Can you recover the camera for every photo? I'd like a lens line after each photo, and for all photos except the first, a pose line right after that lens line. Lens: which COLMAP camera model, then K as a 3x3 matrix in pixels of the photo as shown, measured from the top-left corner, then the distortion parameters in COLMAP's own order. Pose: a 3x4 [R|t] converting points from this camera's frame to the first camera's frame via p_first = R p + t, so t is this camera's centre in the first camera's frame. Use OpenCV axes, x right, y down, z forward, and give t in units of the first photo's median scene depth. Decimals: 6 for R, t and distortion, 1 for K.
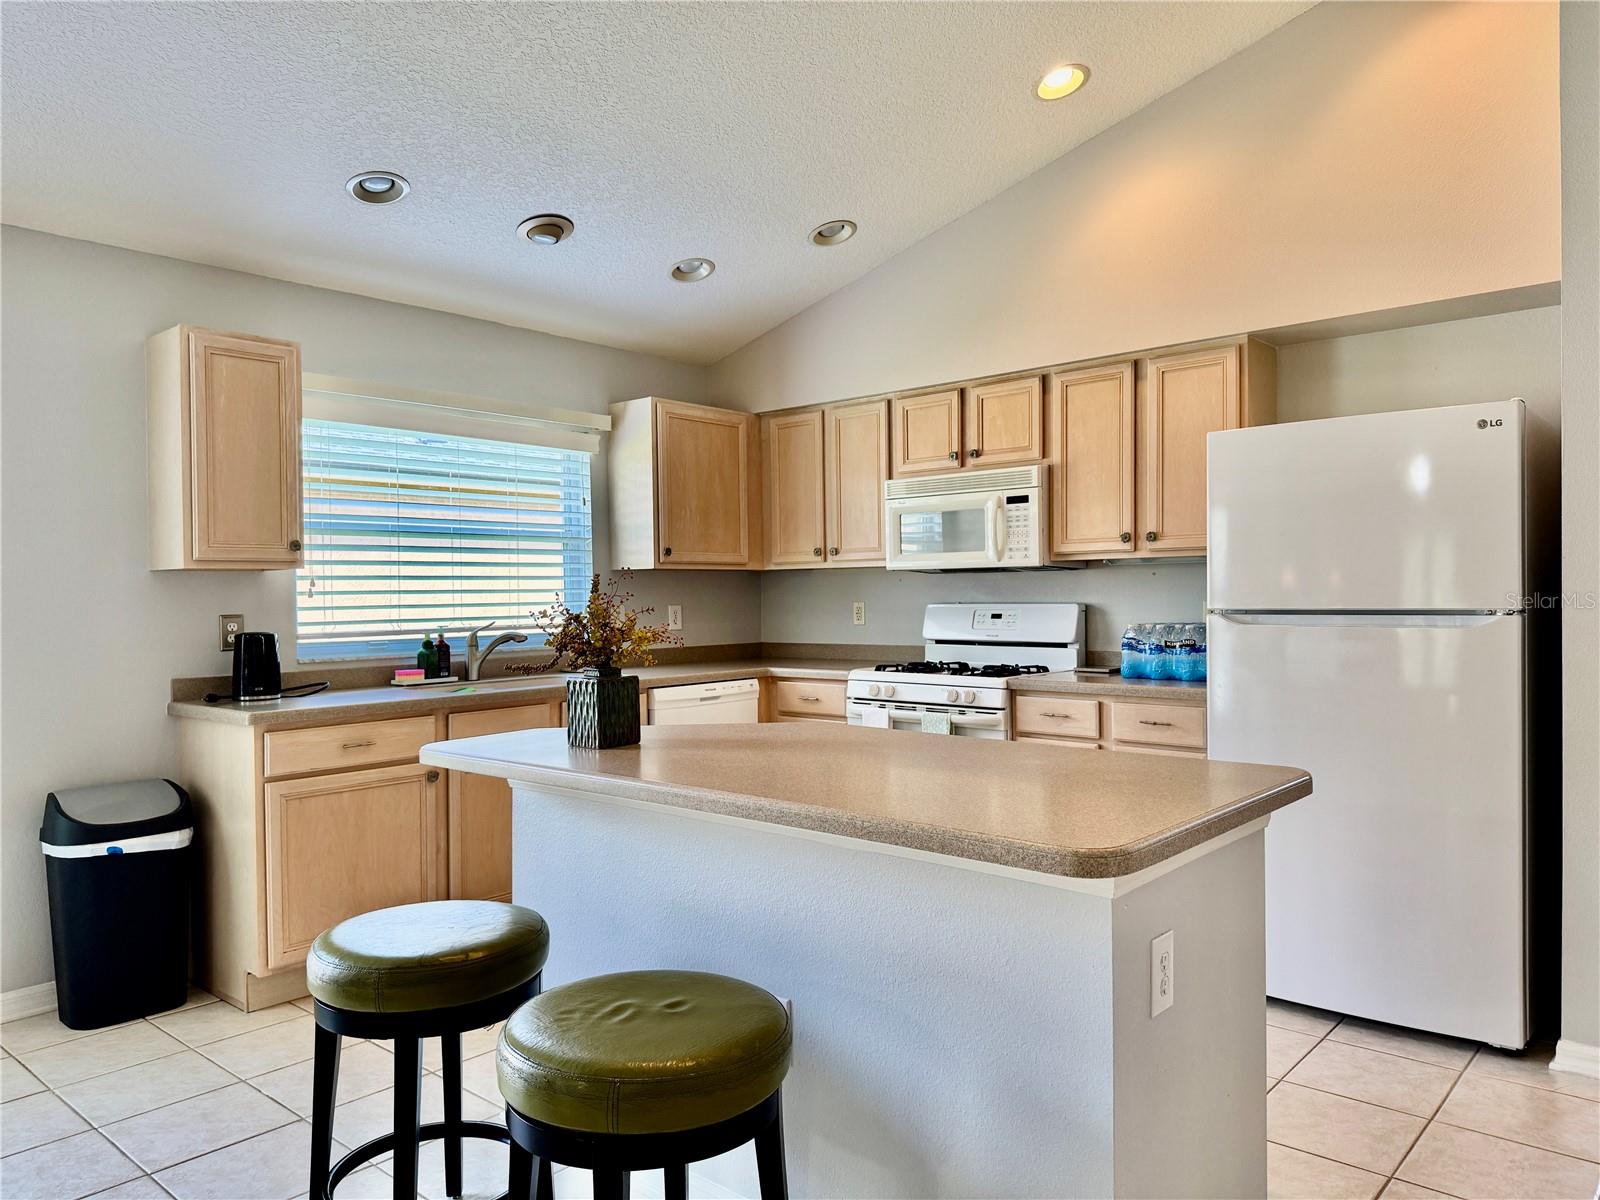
lens RADIAL K [[1115.5, 0, 792.9], [0, 1115.5, 598.2], [0, 0, 1]] dist [0.049346, -0.063927]
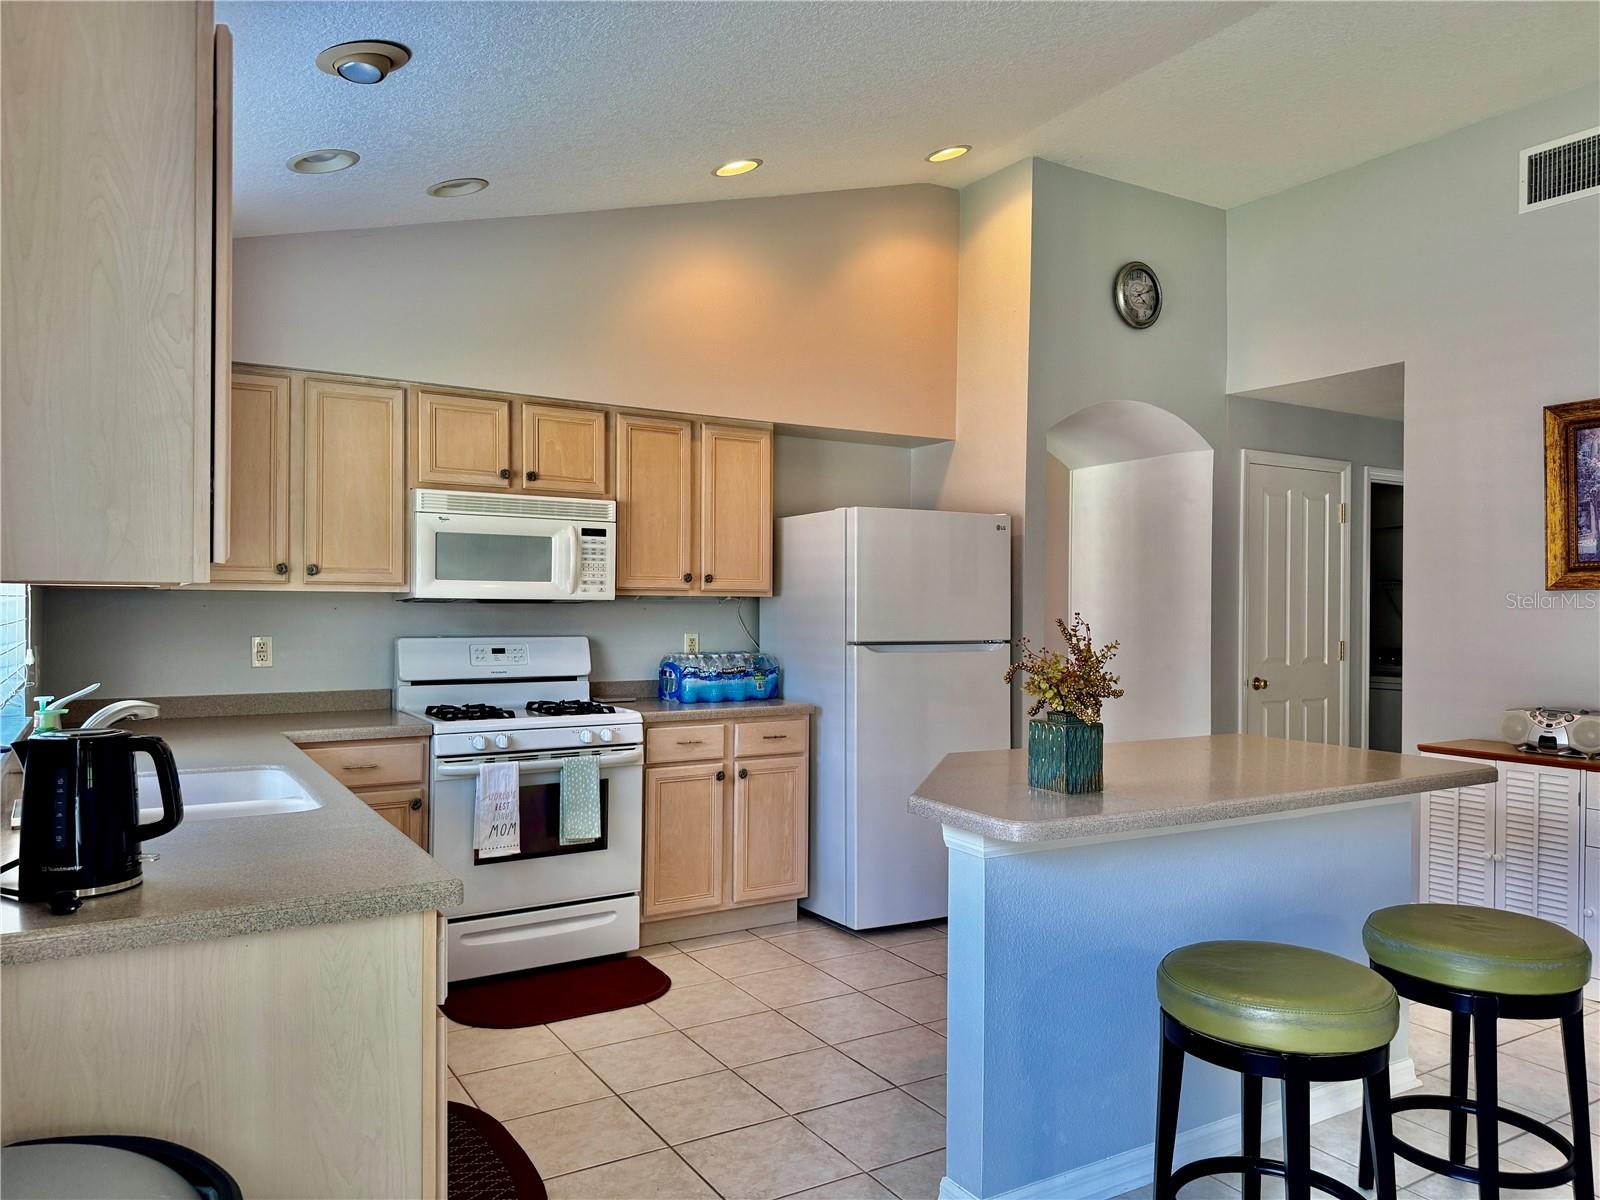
lens RADIAL K [[1115.5, 0, 792.8], [0, 1115.5, 599.2], [0, 0, 1]] dist [0.049346, -0.063927]
pose [[0.257070, 0.022291, 0.966136, -0.706827], [-0.004105, 0.999750, -0.021975, -0.007990], [-0.966384, 0.001683, 0.257097, 0.575896]]
